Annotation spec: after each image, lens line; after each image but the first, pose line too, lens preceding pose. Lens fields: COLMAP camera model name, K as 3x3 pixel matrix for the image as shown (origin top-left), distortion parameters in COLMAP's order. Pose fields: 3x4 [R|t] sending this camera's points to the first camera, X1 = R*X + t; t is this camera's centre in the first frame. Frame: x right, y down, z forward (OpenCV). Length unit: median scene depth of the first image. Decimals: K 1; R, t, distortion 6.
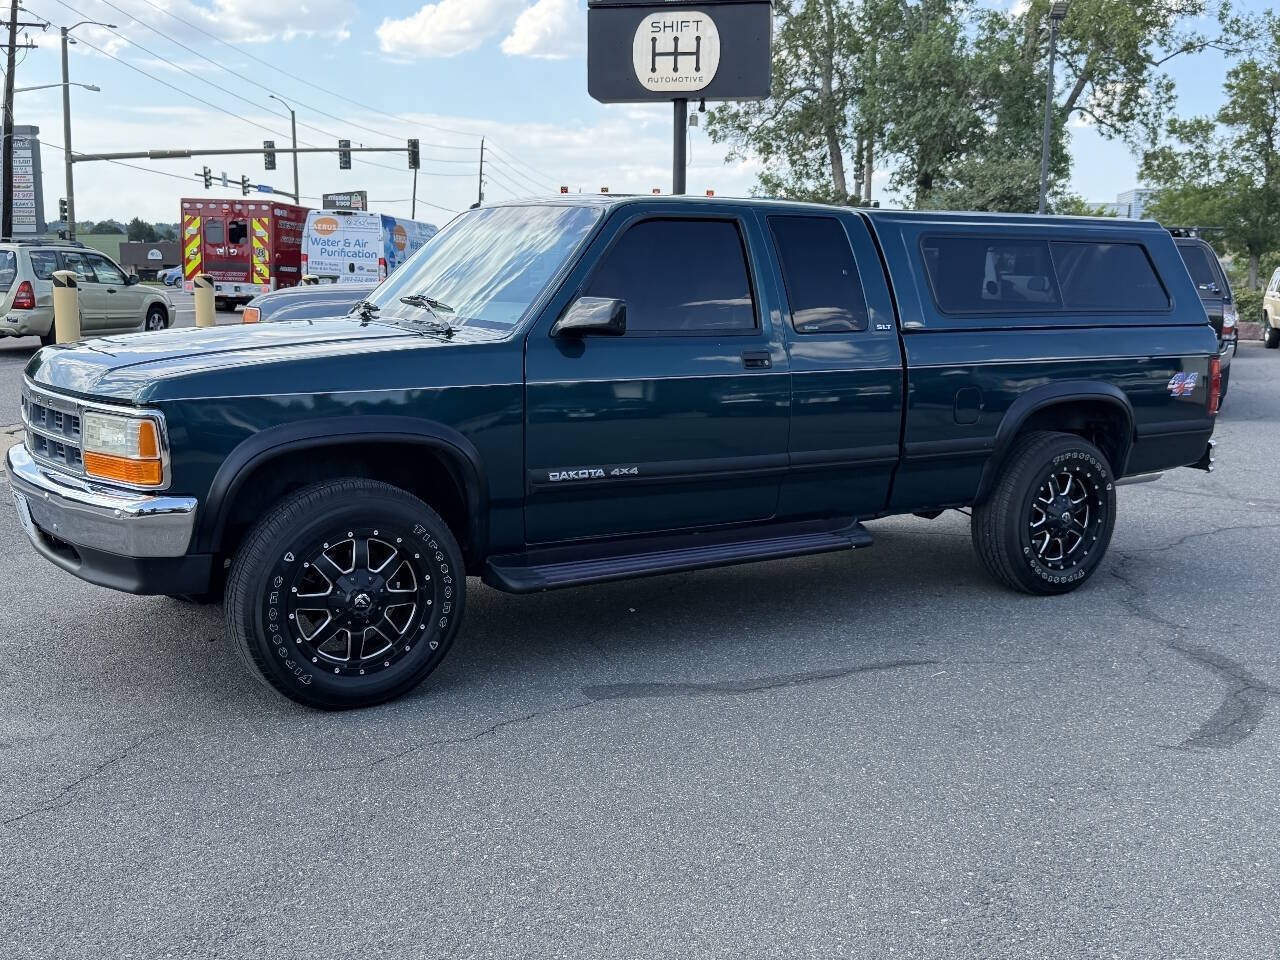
lens RADIAL K [[1342.6, 0, 635.0], [0, 1342.6, 482.1], [0, 0, 1]] dist [0.179390, -0.375294]
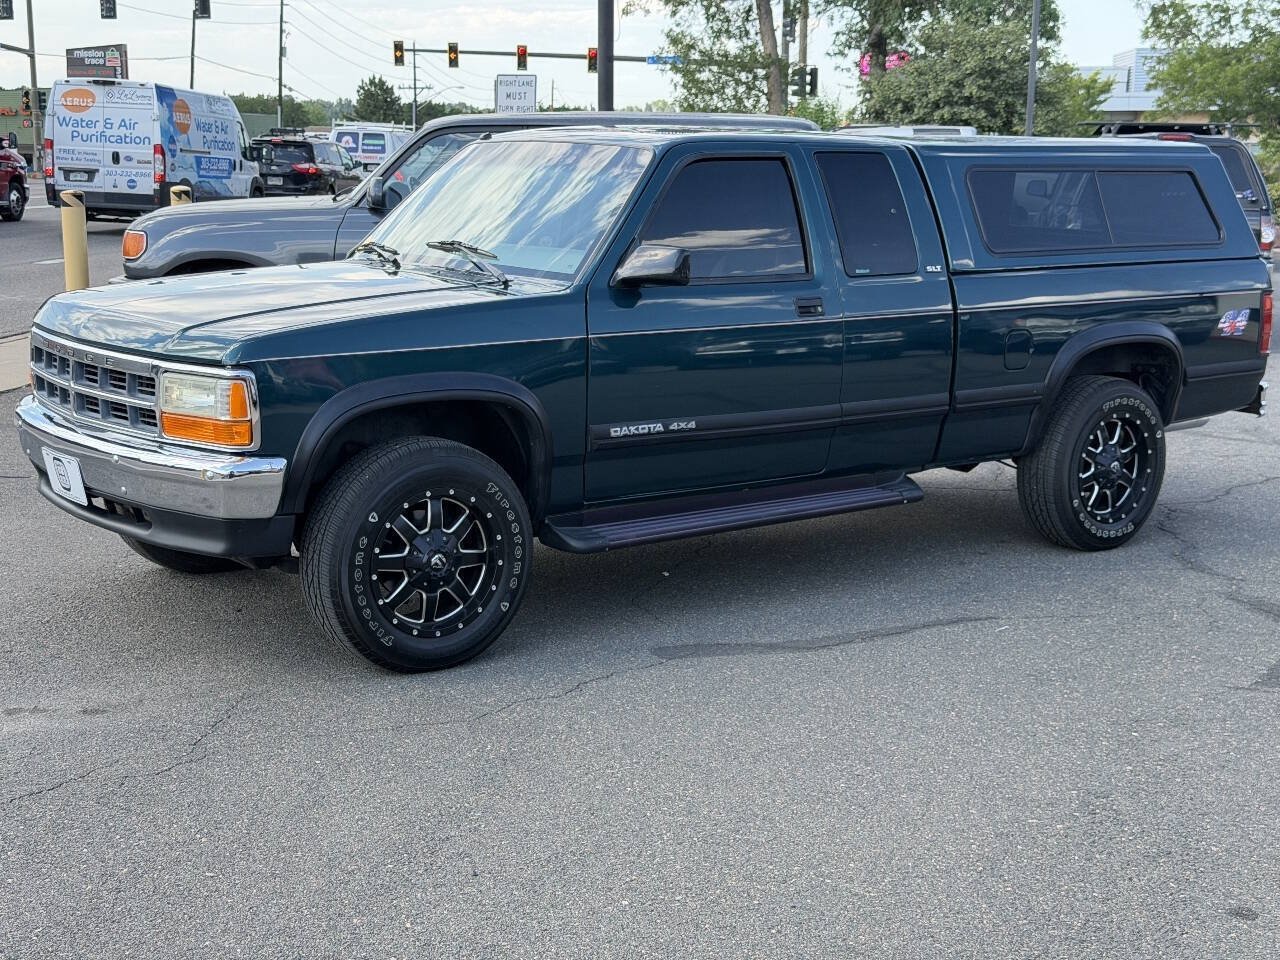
lens RADIAL K [[1789.0, 0, 626.1], [0, 1789.0, 481.9], [0, 0, 1]] dist [0.173061, -0.303031]
pose [[0.996847, -0.015180, 0.077881, -0.114905], [0.013059, 0.999532, 0.027670, -0.002868], [-0.078265, -0.026566, 0.996579, -0.212408]]
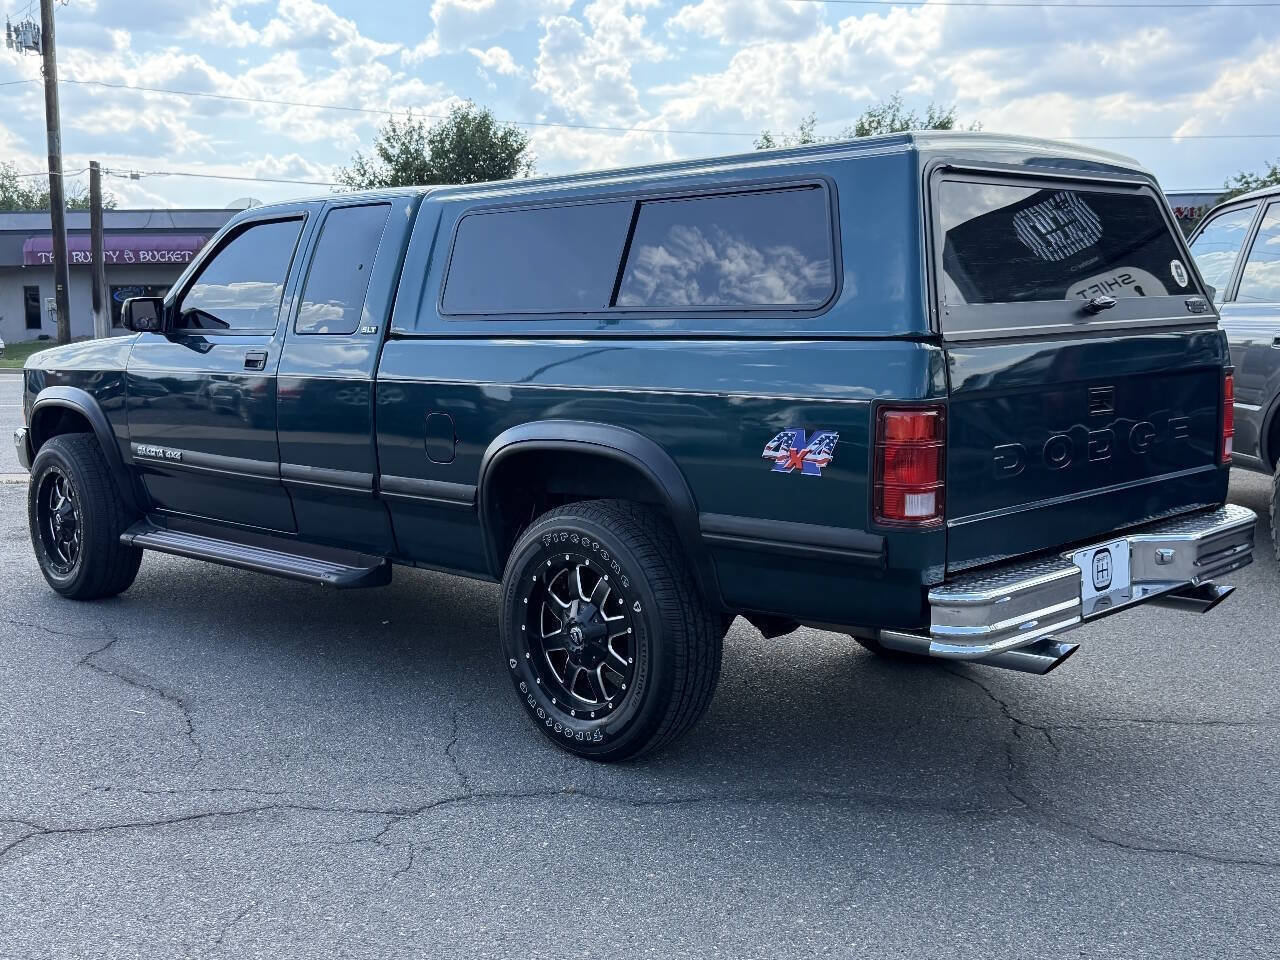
lens RADIAL K [[1410.3, 0, 636.3], [0, 1410.3, 481.7], [0, 0, 1]] dist [0.197983, -0.452485]
pose [[0.210971, 0.096280, -0.972739, 0.941634], [-0.138401, 0.988054, 0.067779, -0.091841], [0.967645, 0.120329, 0.221776, 0.858820]]
